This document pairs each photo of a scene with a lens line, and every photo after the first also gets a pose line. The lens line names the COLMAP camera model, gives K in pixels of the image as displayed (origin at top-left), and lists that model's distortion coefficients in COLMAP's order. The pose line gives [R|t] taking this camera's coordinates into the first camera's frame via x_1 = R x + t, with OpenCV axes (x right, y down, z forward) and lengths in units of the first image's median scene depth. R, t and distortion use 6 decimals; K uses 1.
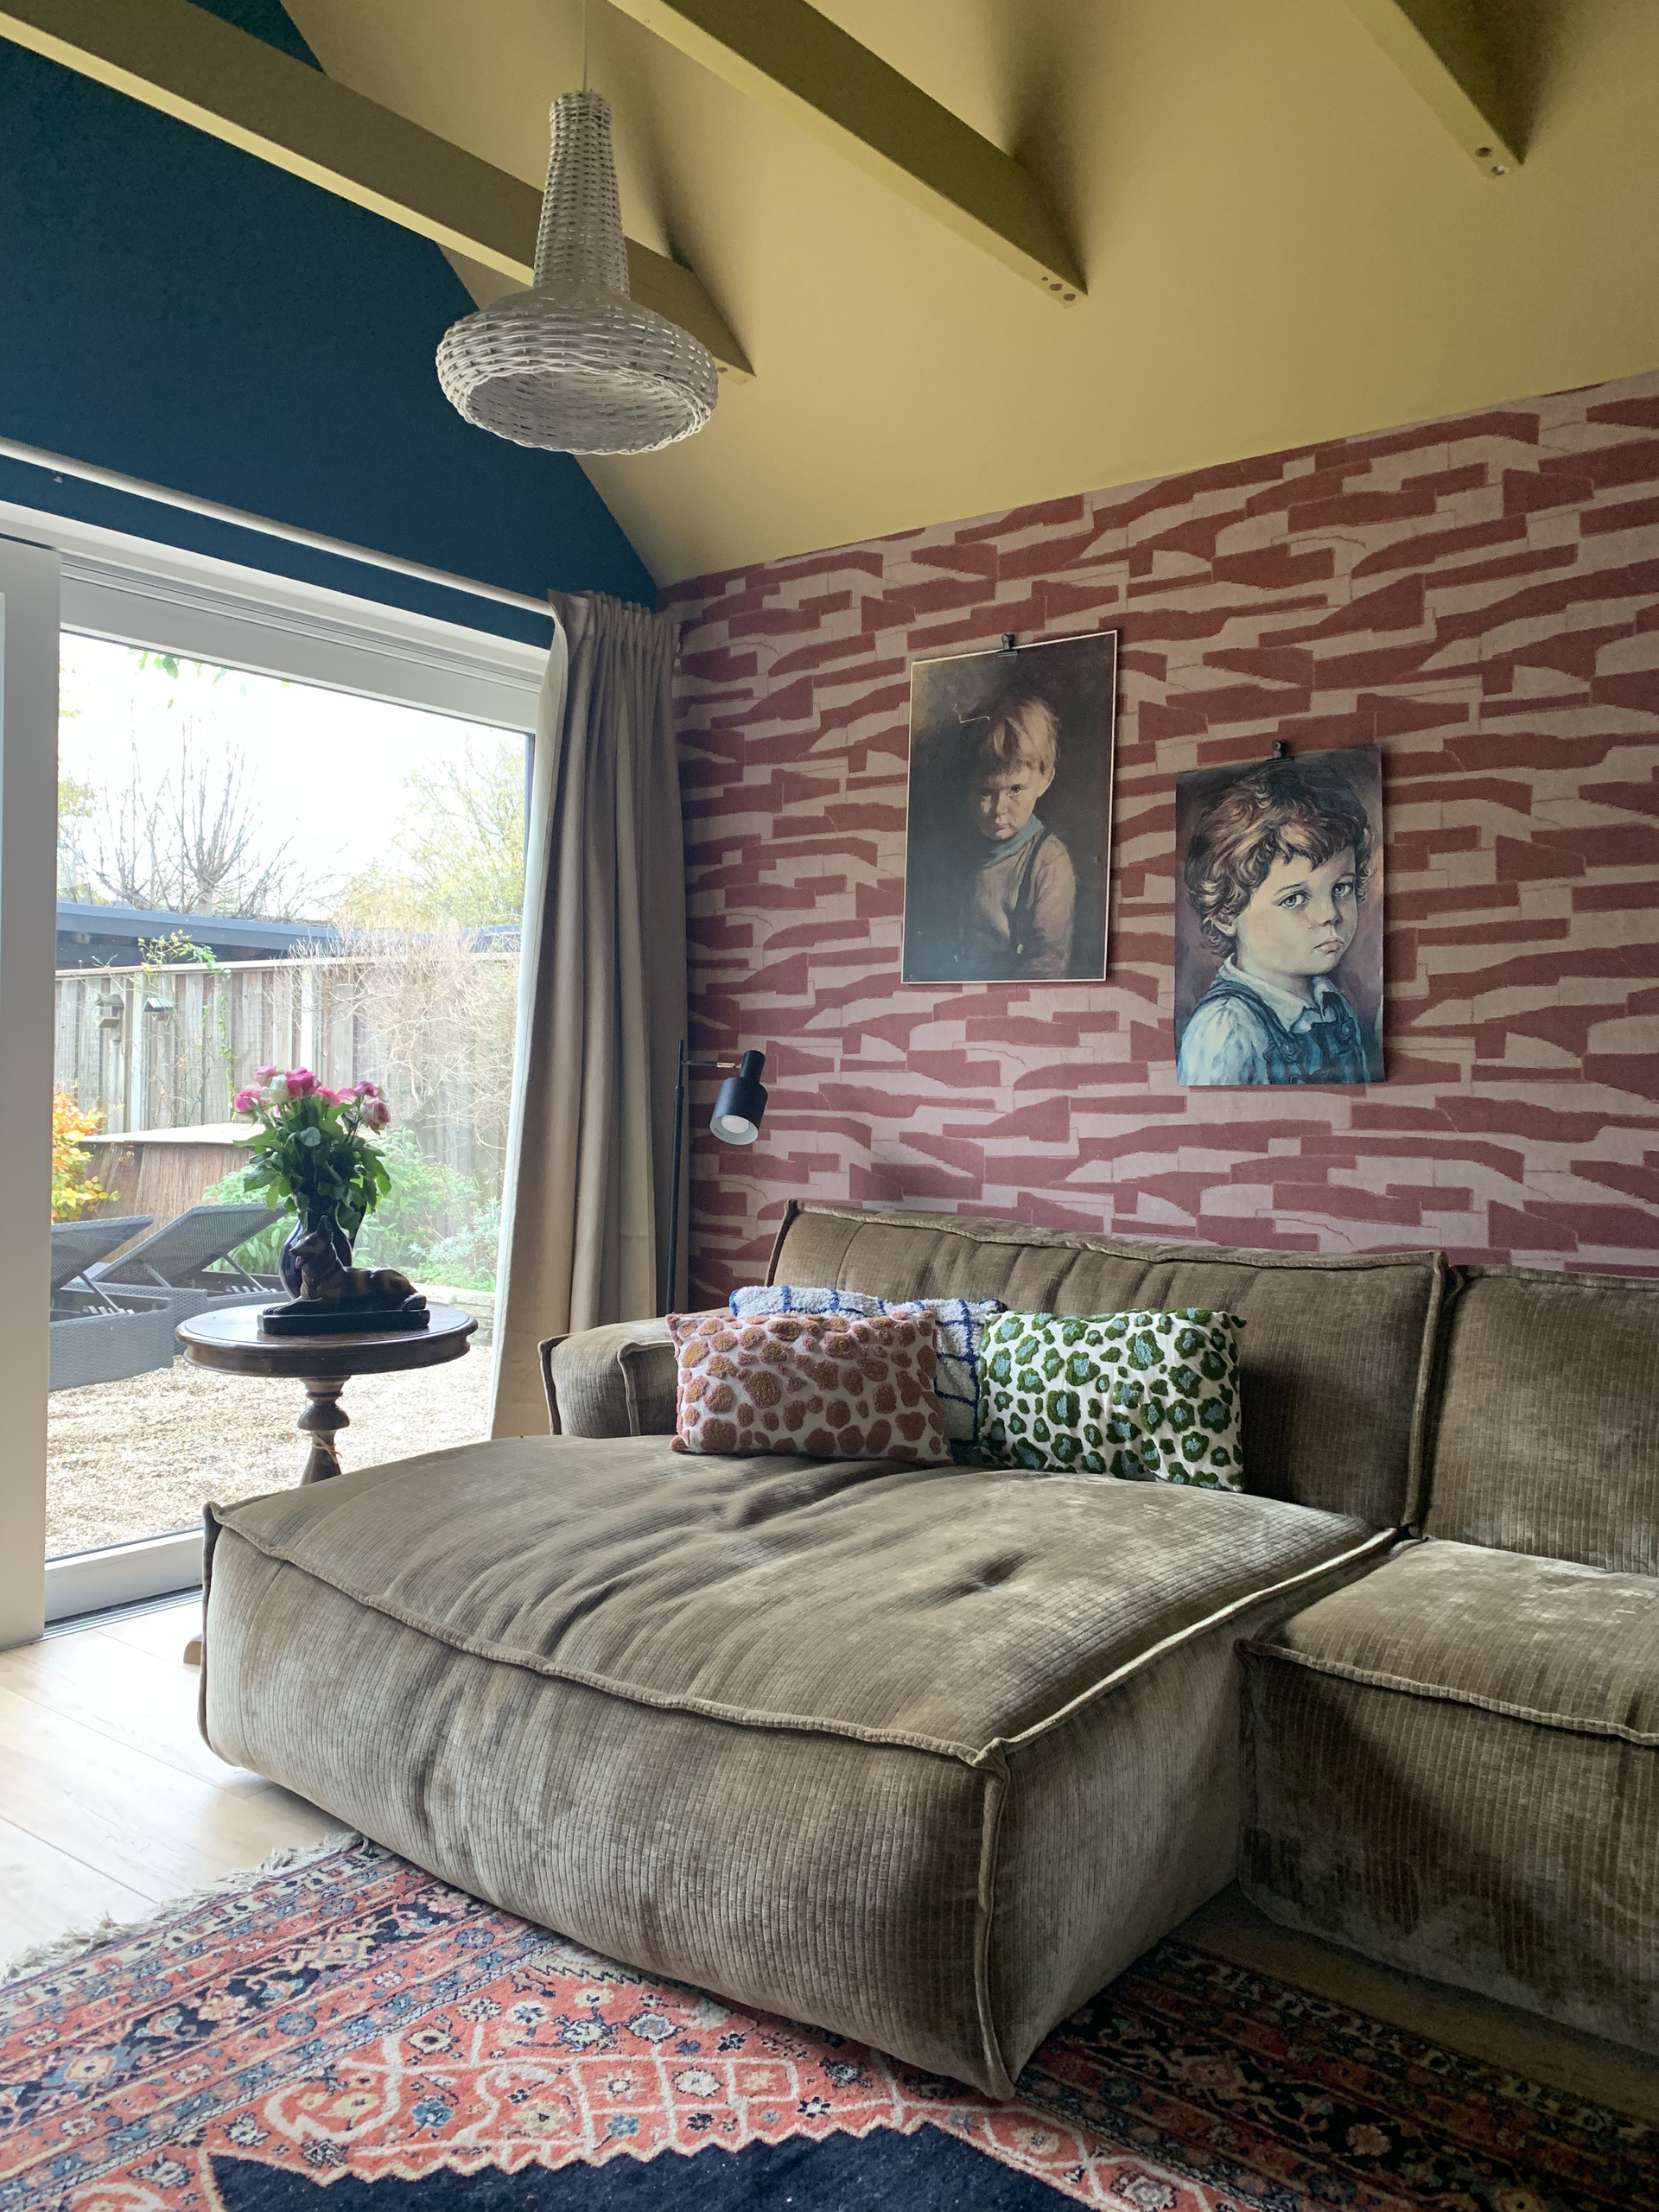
lens RADIAL K [[1694.0, 0, 837.8], [0, 1694.0, 1076.5], [0, 0, 1]] dist [0.038576, -0.049514]
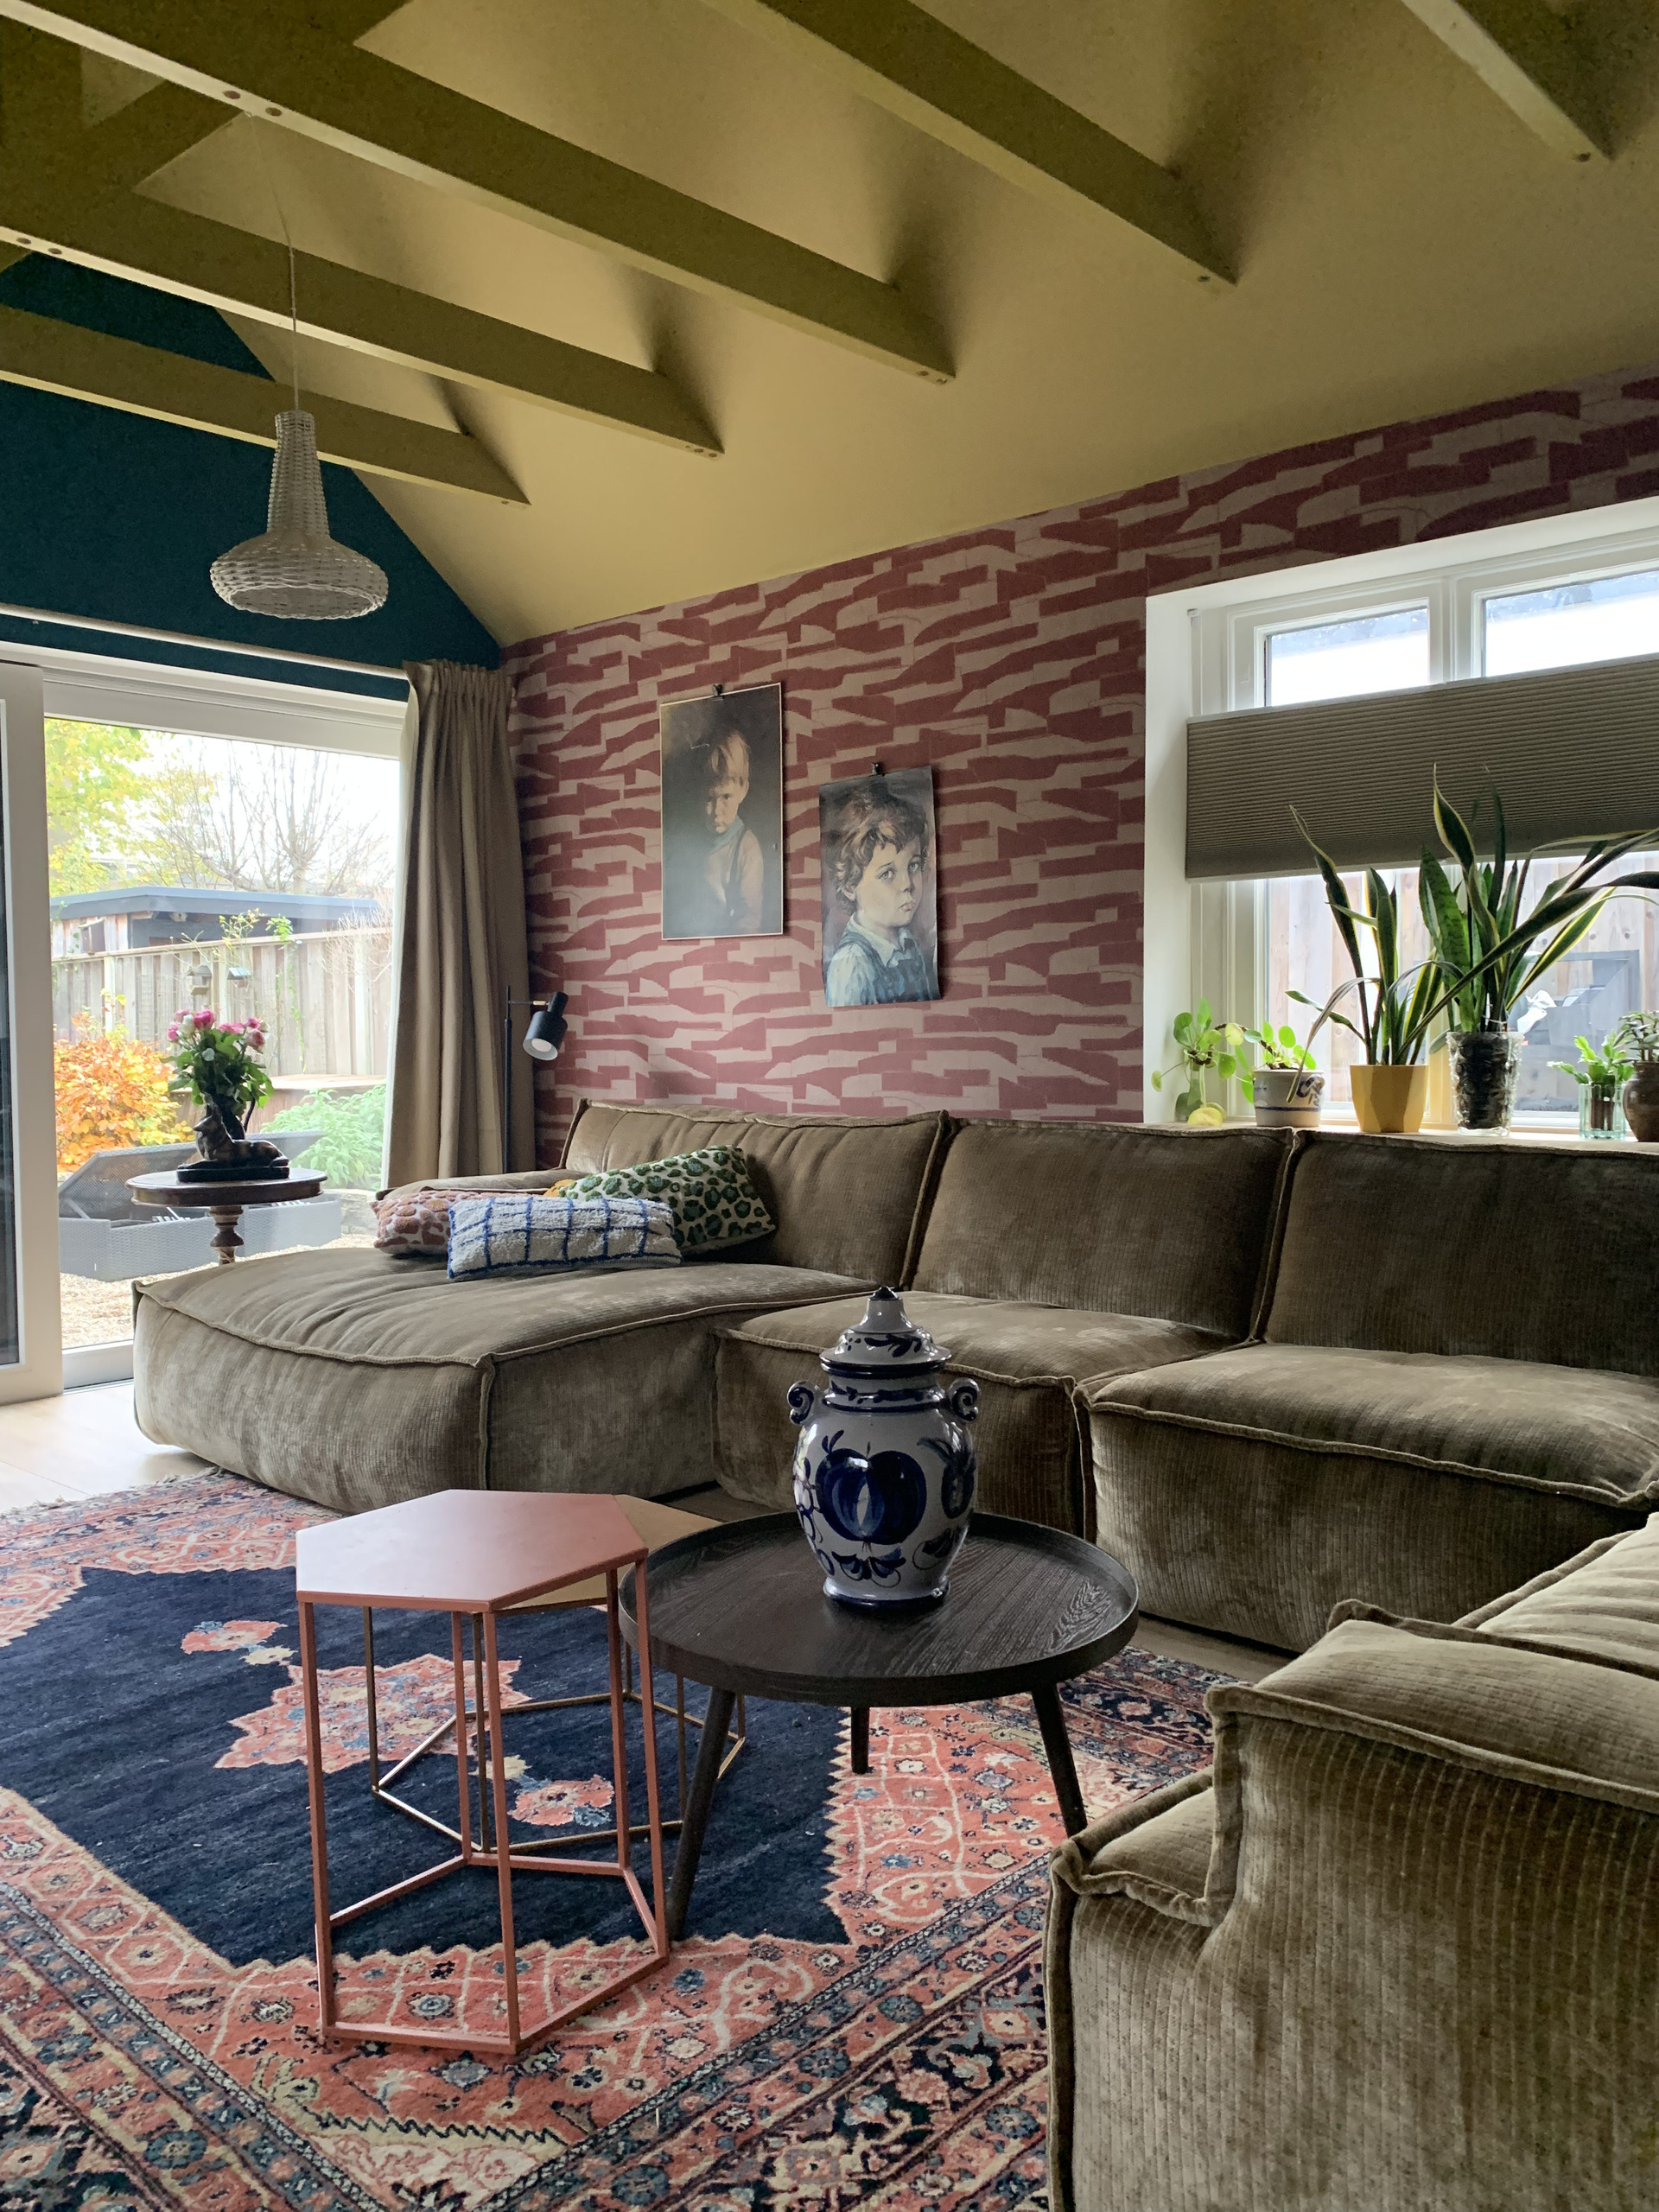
lens RADIAL K [[1694.0, 0, 845.5], [0, 1694.0, 1095.6], [0, 0, 1]] dist [0.038576, -0.049514]
pose [[0.996902, -0.025158, -0.074520, 0.322344], [0.028090, 0.998861, 0.038564, 0.025681], [0.073465, -0.040538, 0.996474, -0.413875]]
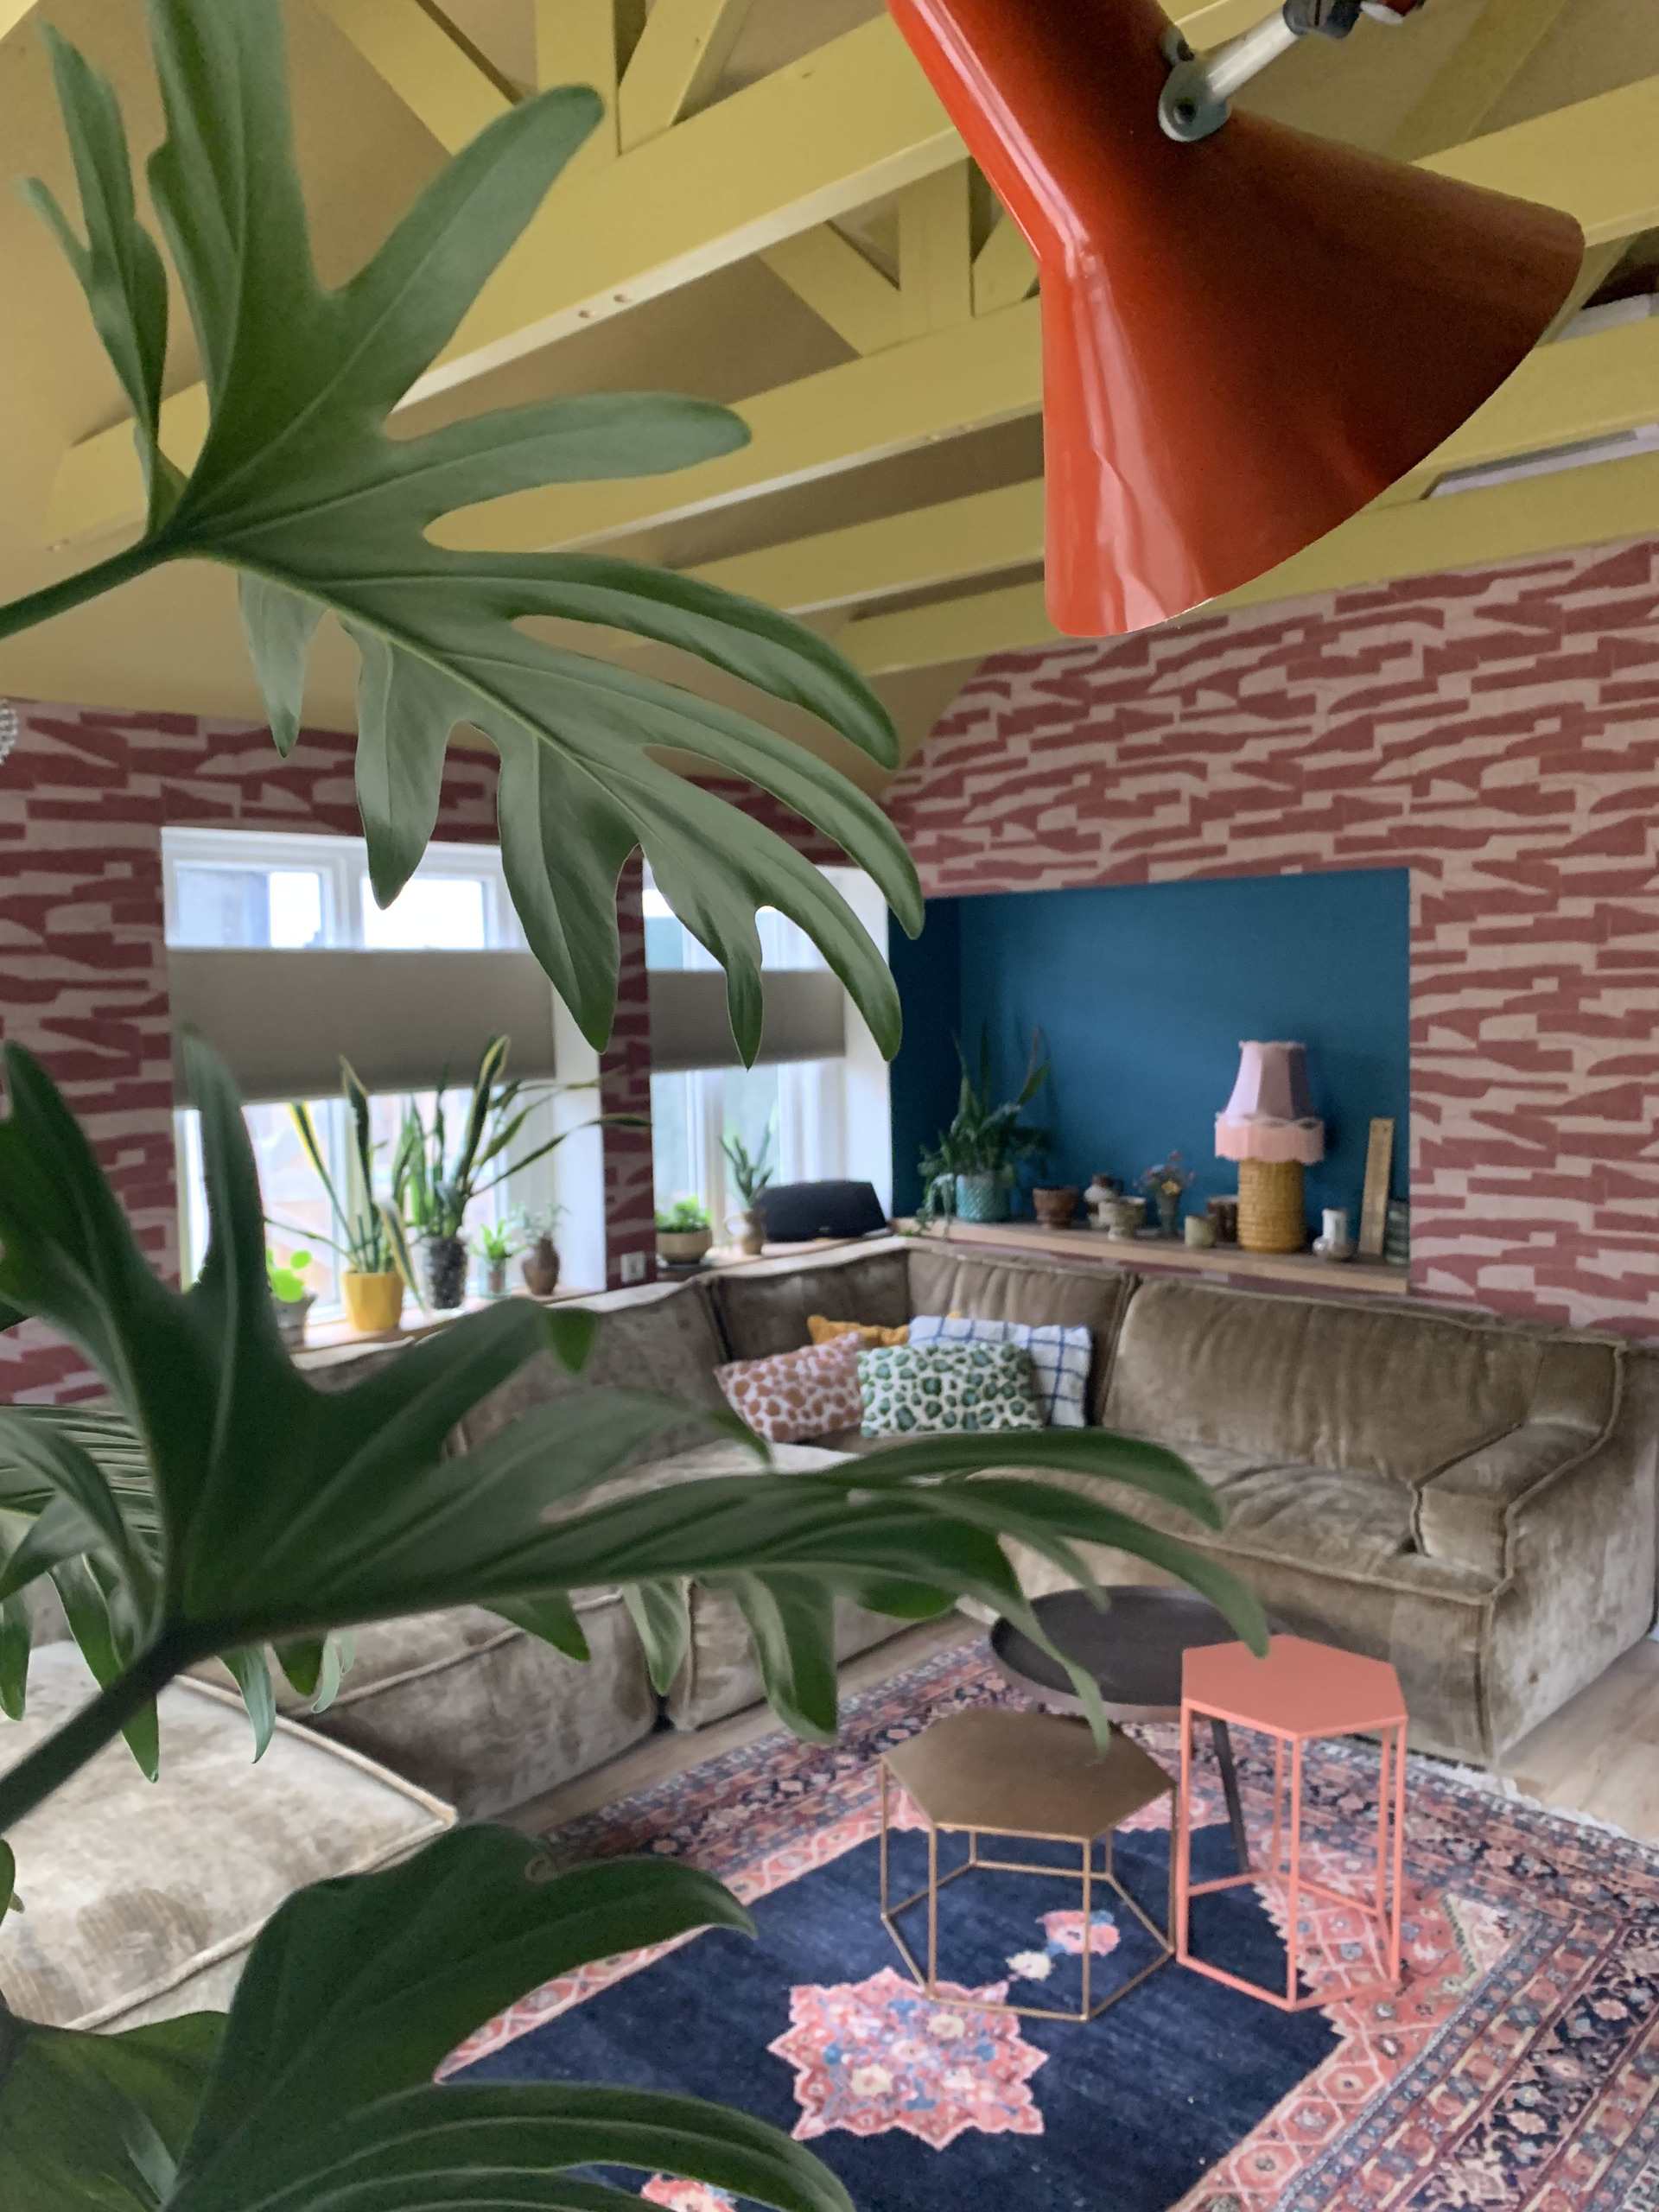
lens RADIAL K [[1694.0, 0, 817.5], [0, 1694.0, 1105.5], [0, 0, 1]] dist [0.038576, -0.049514]
pose [[0.076634, -0.097781, 0.992253, -0.683897], [0.017596, 0.995157, 0.096708, -0.190776], [-0.996904, 0.010049, 0.077984, 0.285291]]
